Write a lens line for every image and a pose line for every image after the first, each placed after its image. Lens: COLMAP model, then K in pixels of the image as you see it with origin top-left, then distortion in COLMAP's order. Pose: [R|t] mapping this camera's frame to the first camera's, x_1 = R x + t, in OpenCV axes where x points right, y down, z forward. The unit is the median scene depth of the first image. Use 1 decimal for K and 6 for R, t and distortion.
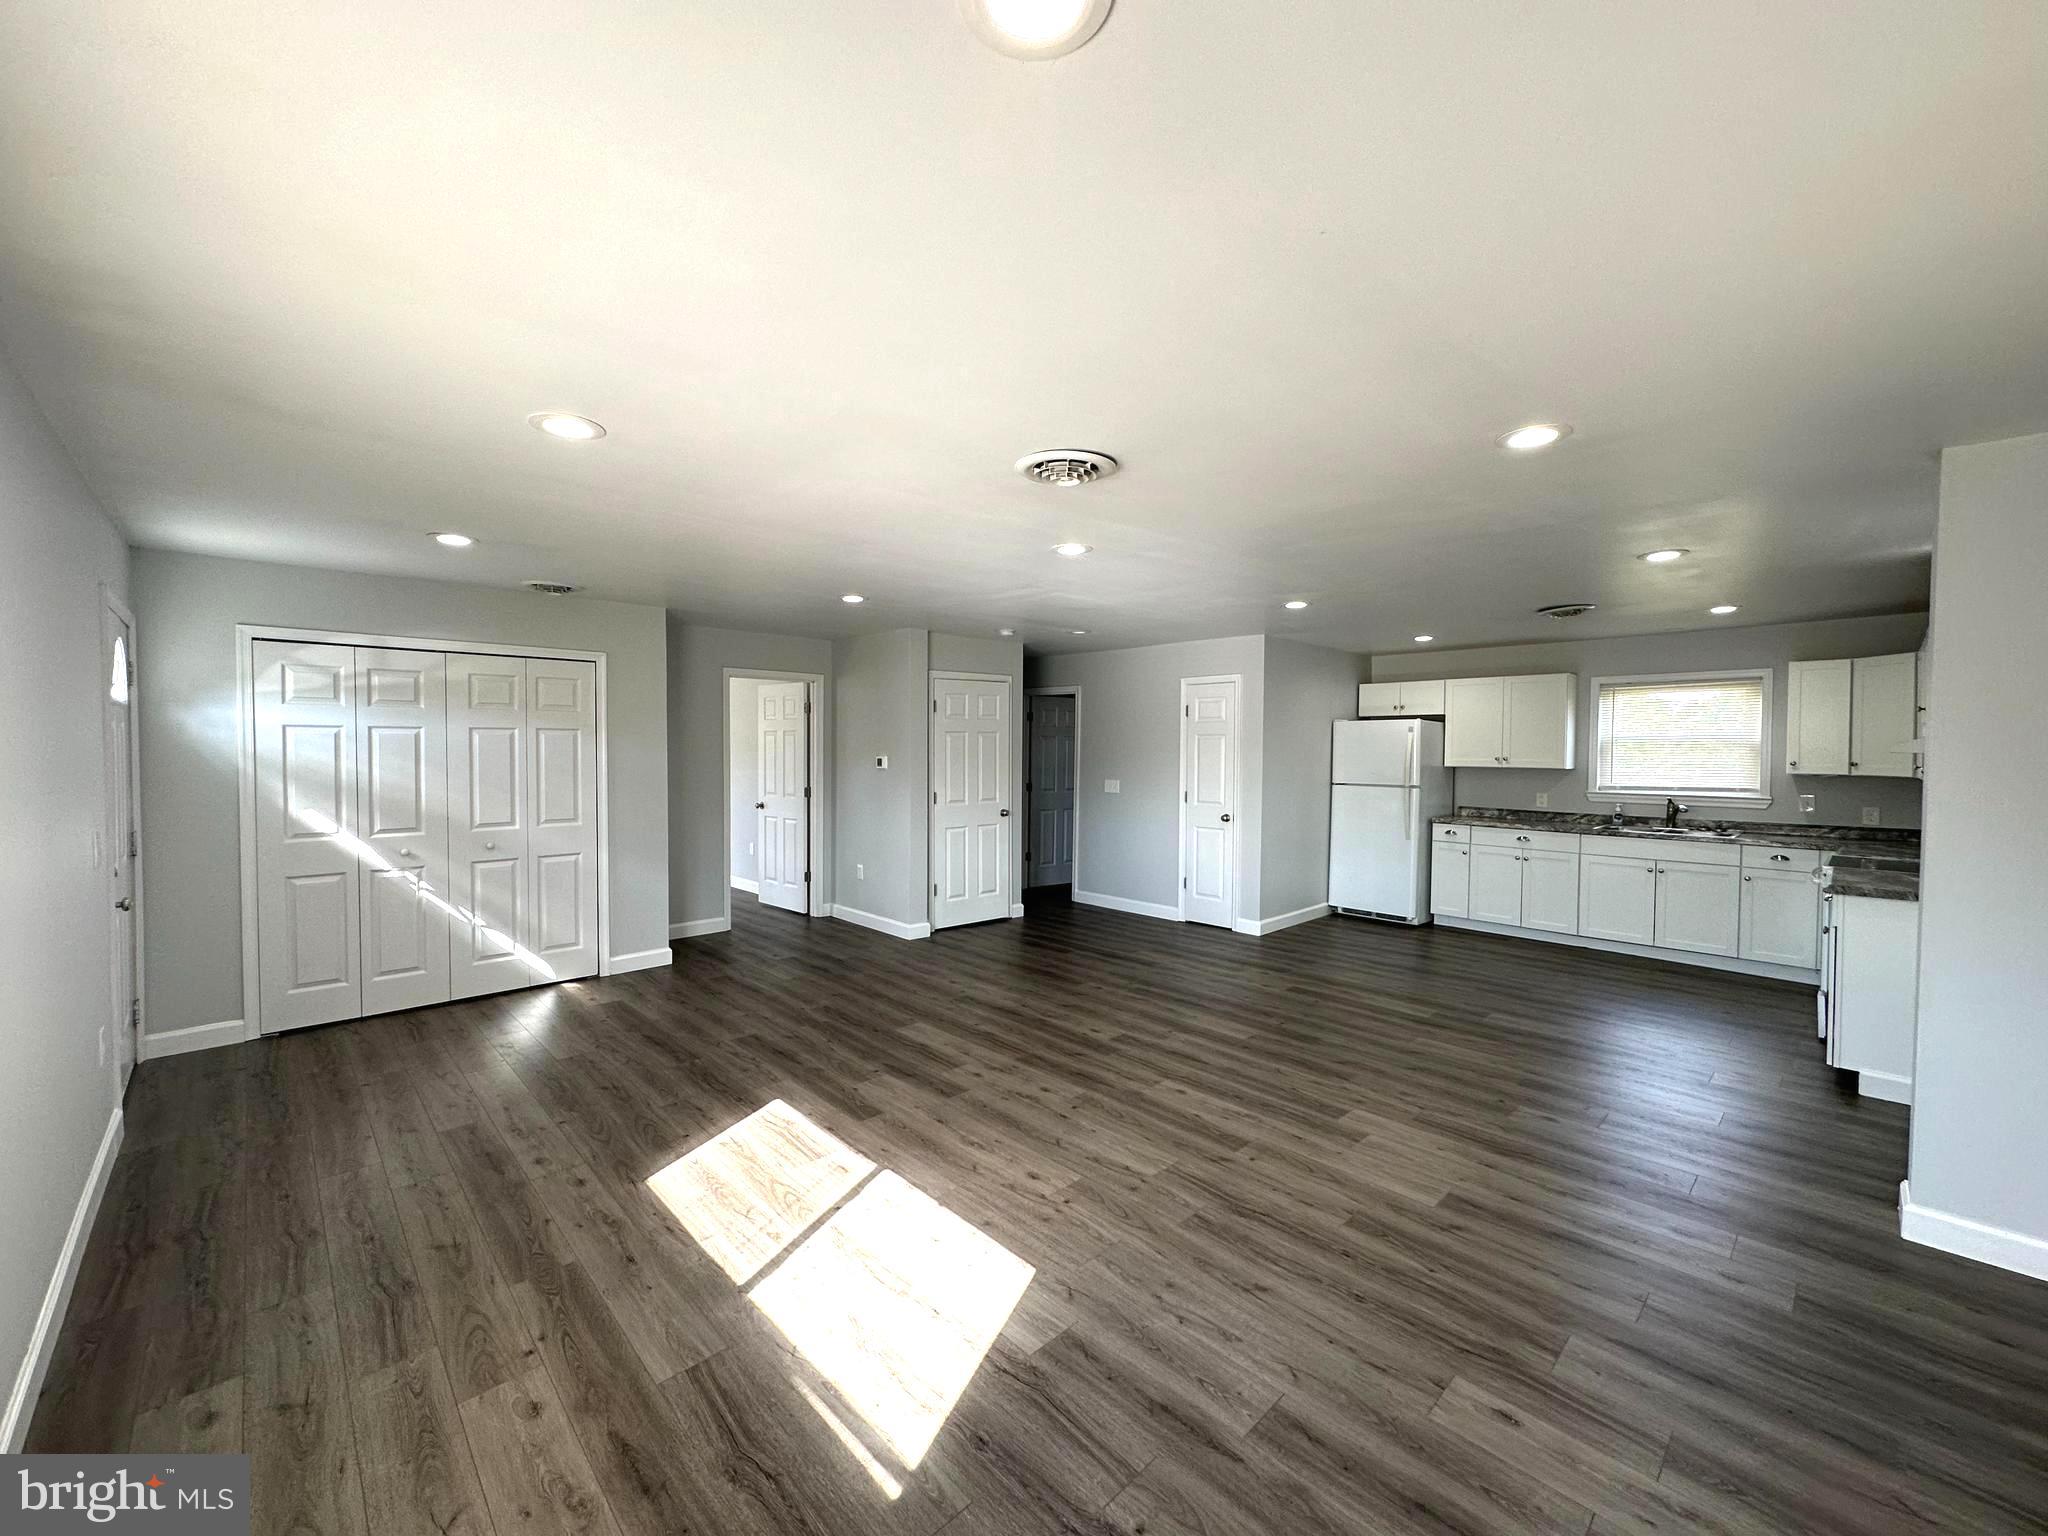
lens RADIAL K [[814.6, 0, 1024.5], [0, 814.6, 762.2], [0, 0, 1]] dist [-0.001544, 0.000808]
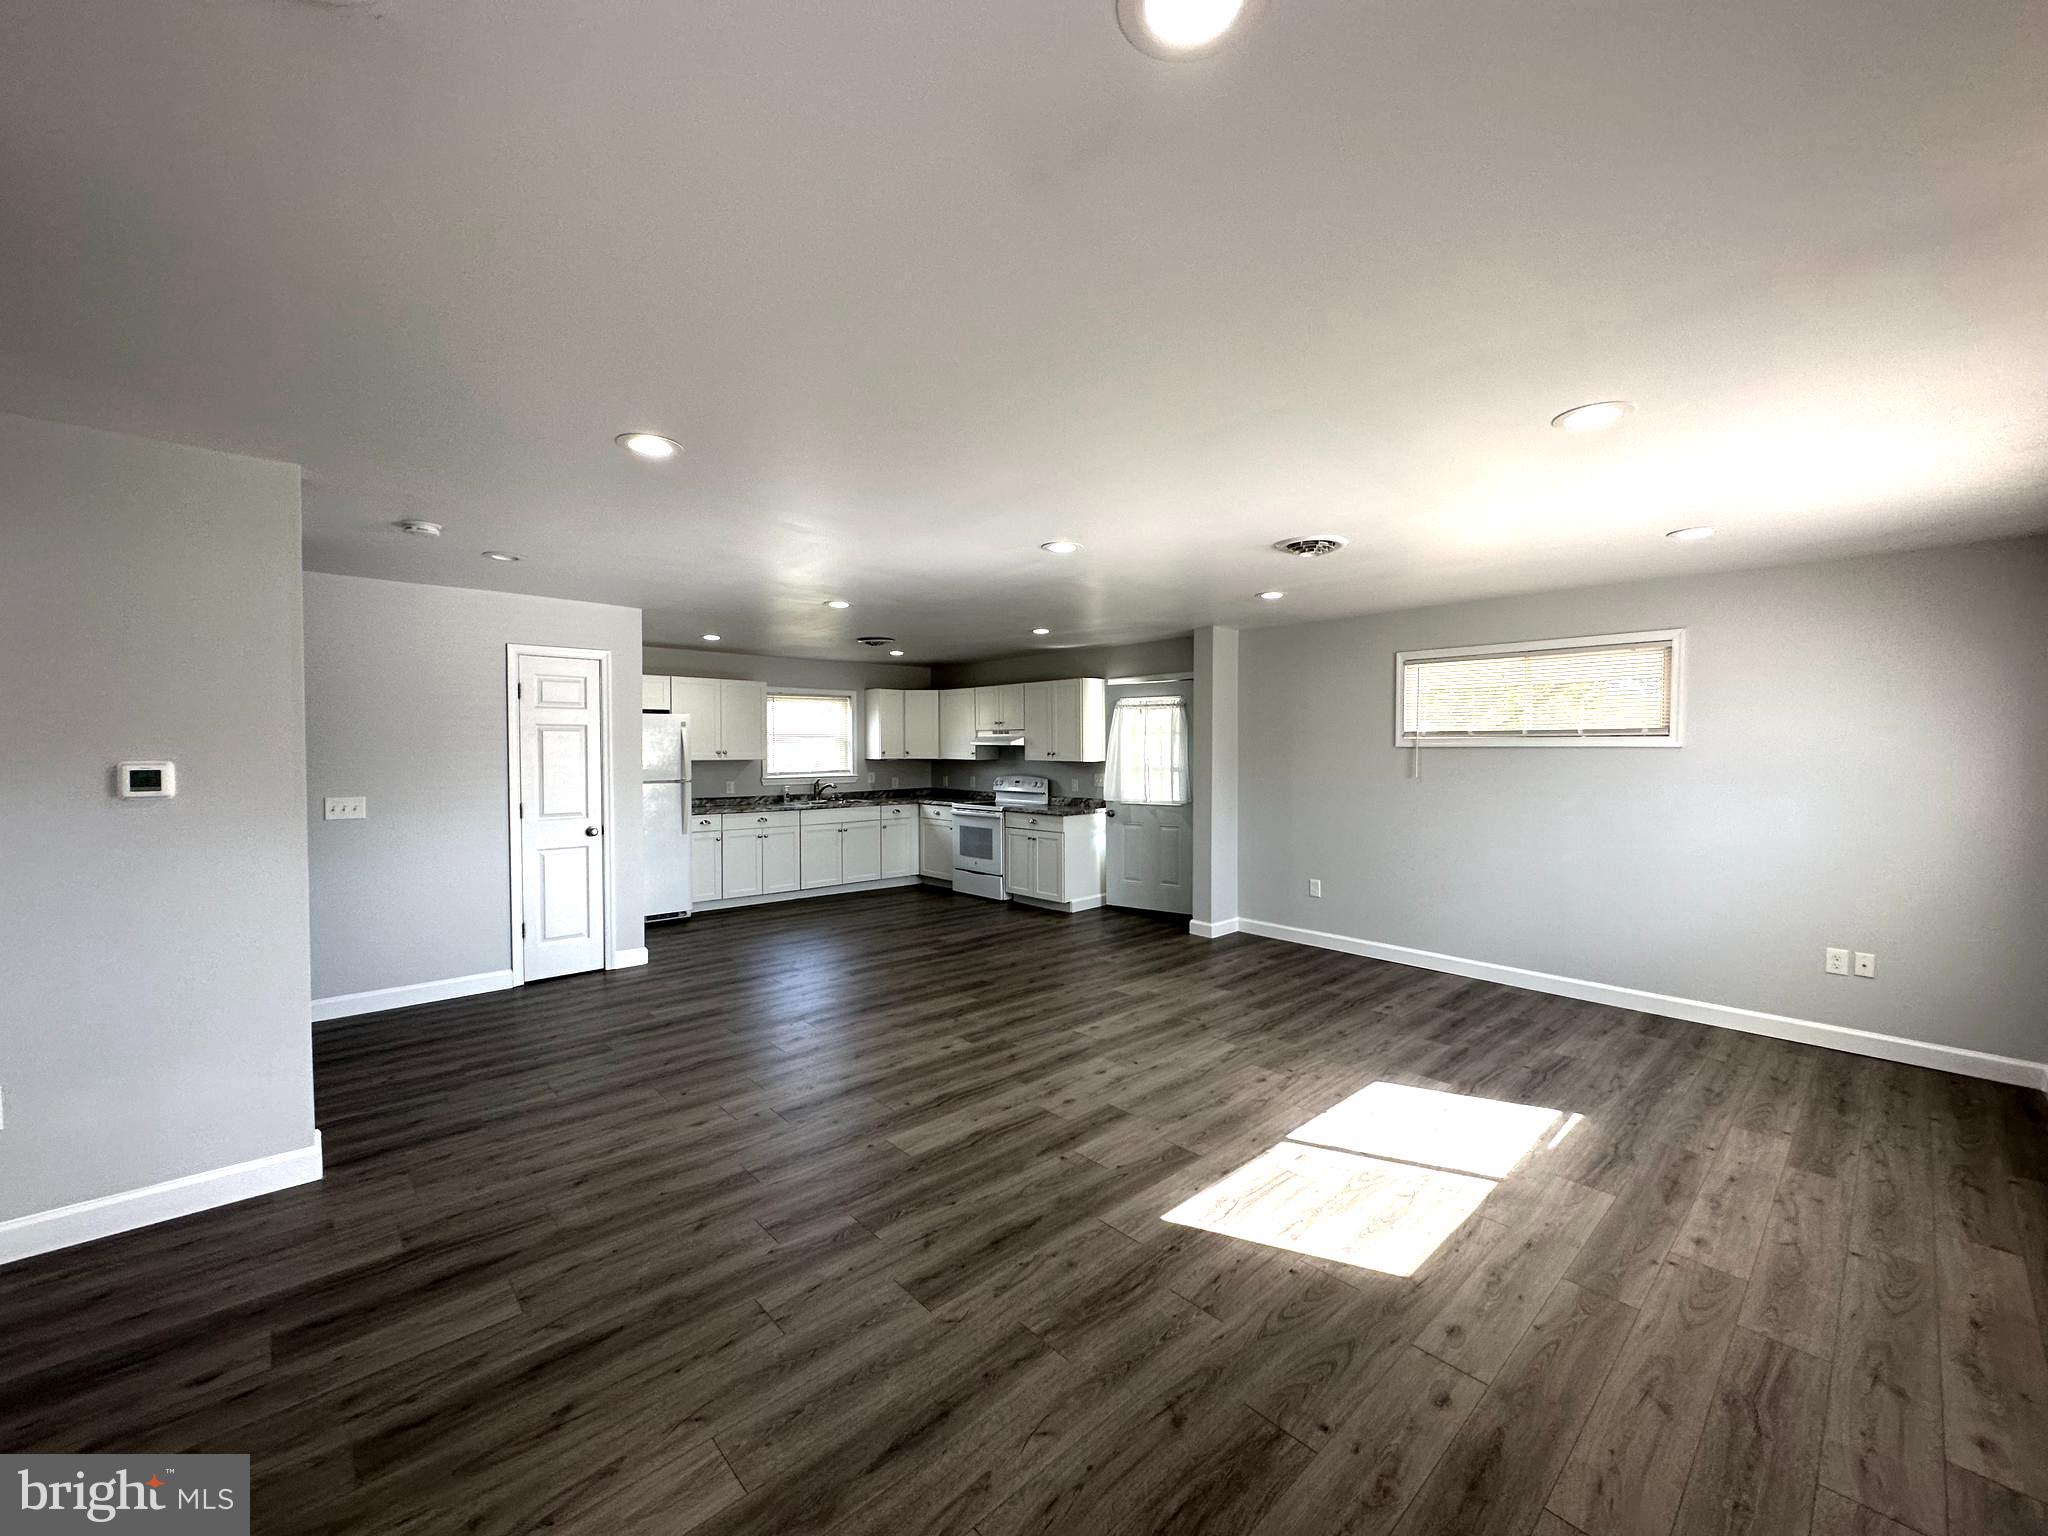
lens RADIAL K [[814.6, 0, 1021.4], [0, 814.6, 757.2], [0, 0, 1]] dist [-0.001544, 0.000808]
pose [[0.018502, -0.017505, 0.999676, -0.849311], [0.017013, 0.999707, 0.017191, -0.015661], [-0.999684, 0.016689, 0.018795, 0.907097]]
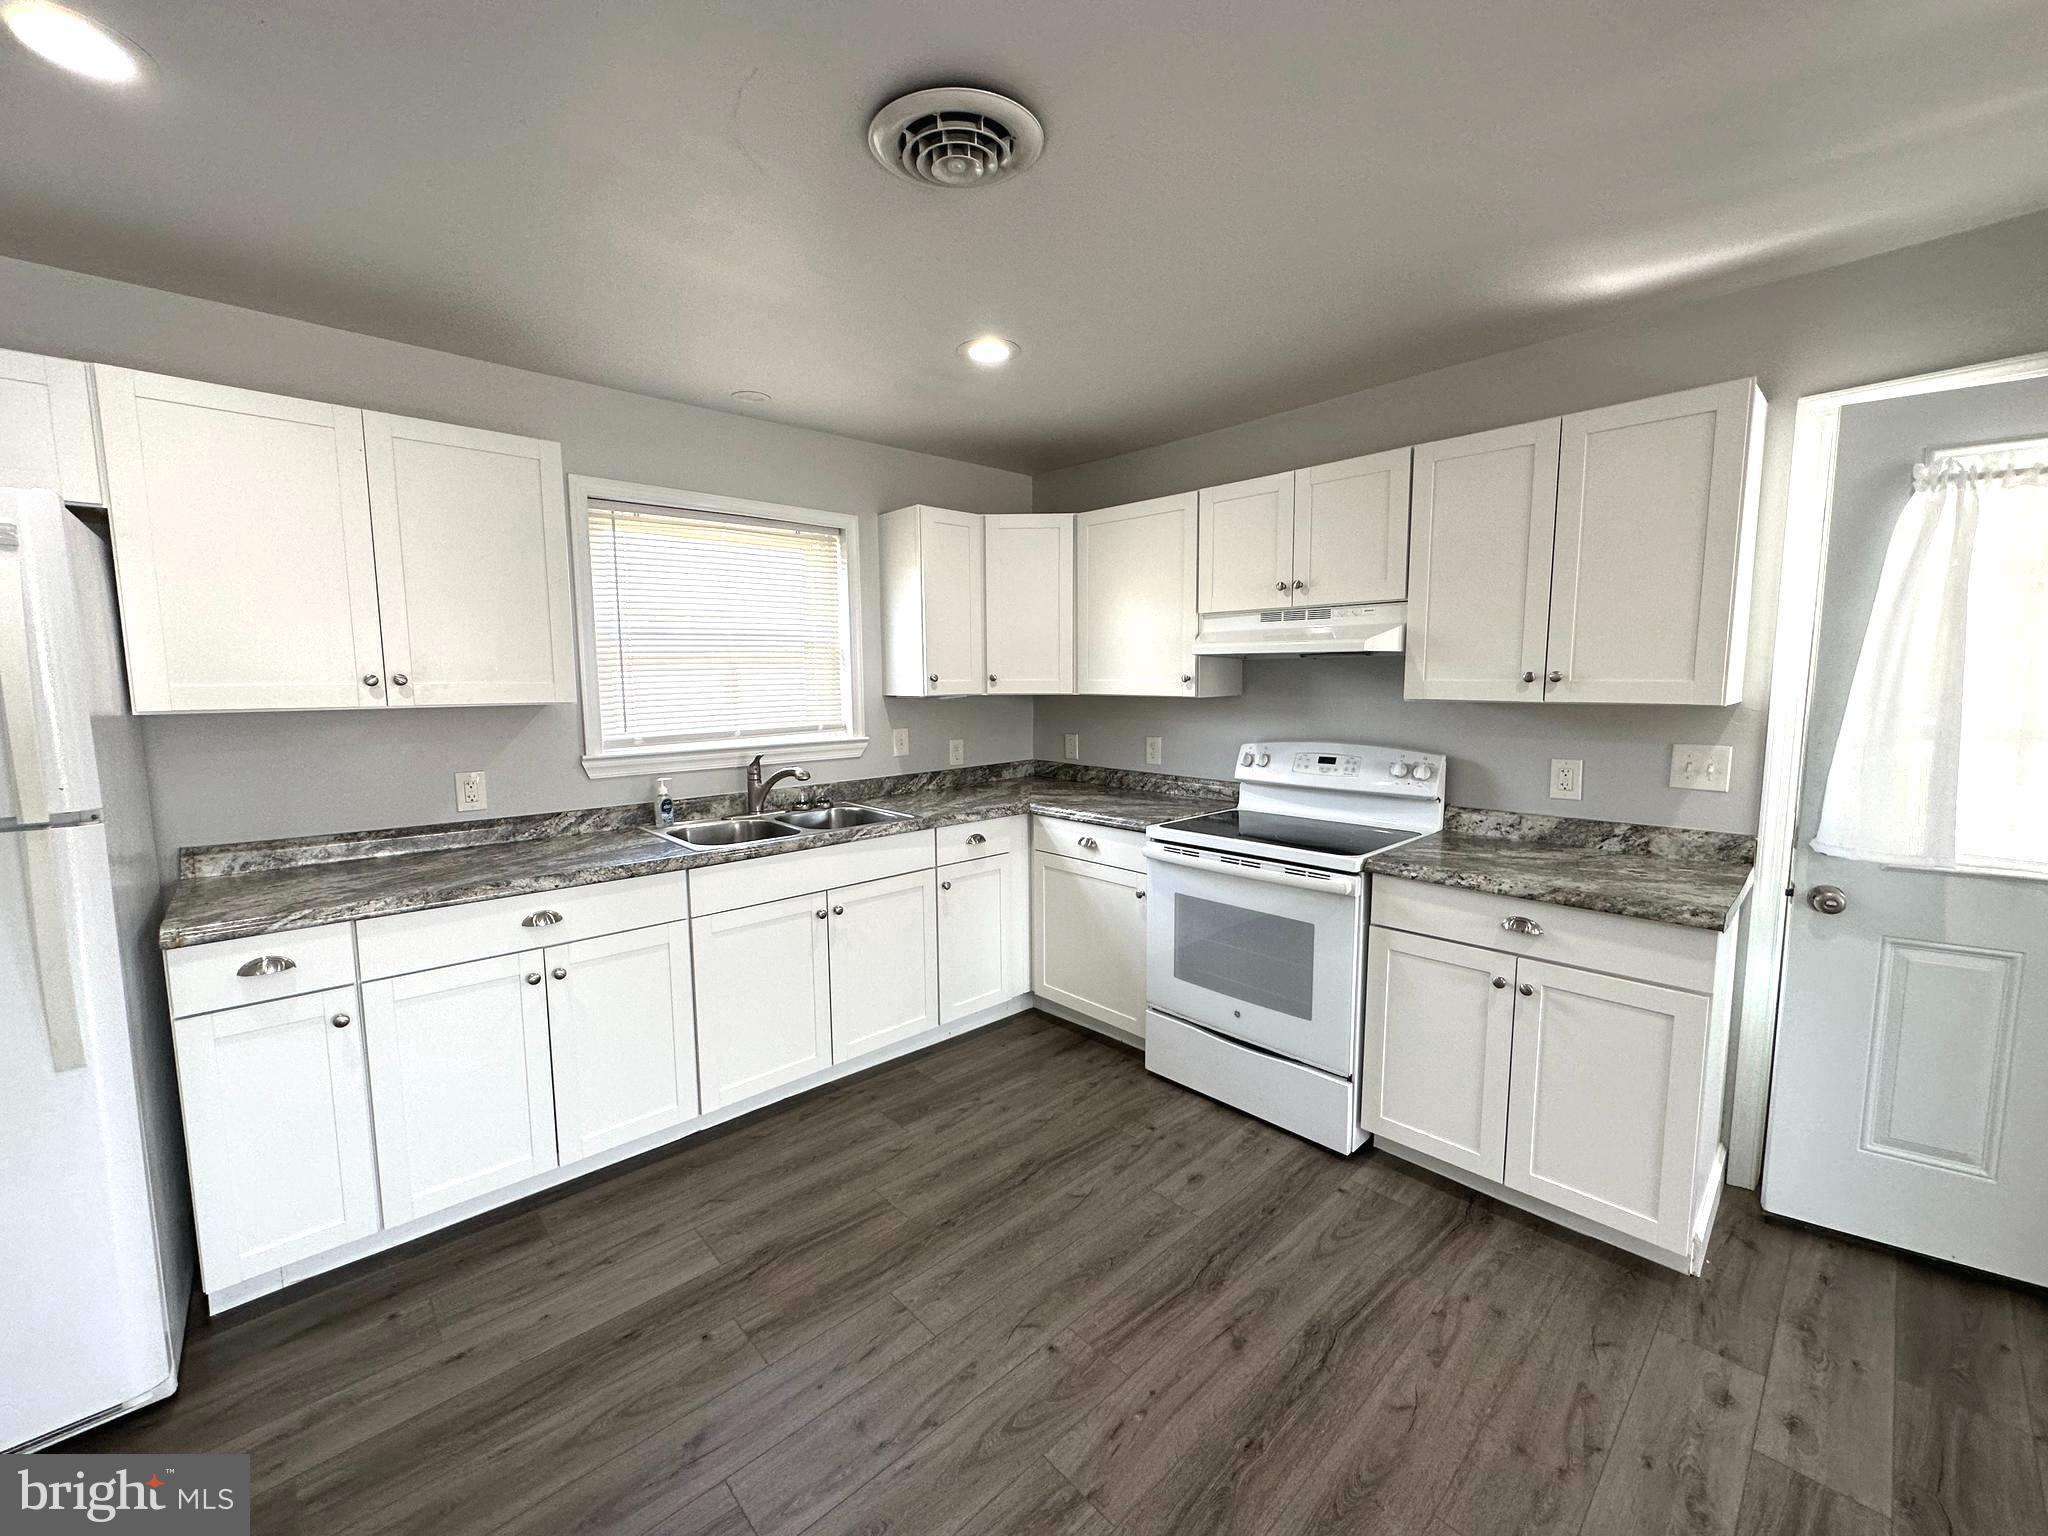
lens RADIAL K [[814.6, 0, 1022.0], [0, 814.6, 765.4], [0, 0, 1]] dist [-0.001544, 0.000808]
pose [[0.010987, -0.116708, 0.993105, 0.438144], [0.023215, 0.992927, 0.116431, -0.004017], [-0.999670, 0.021775, 0.013618, 1.204422]]
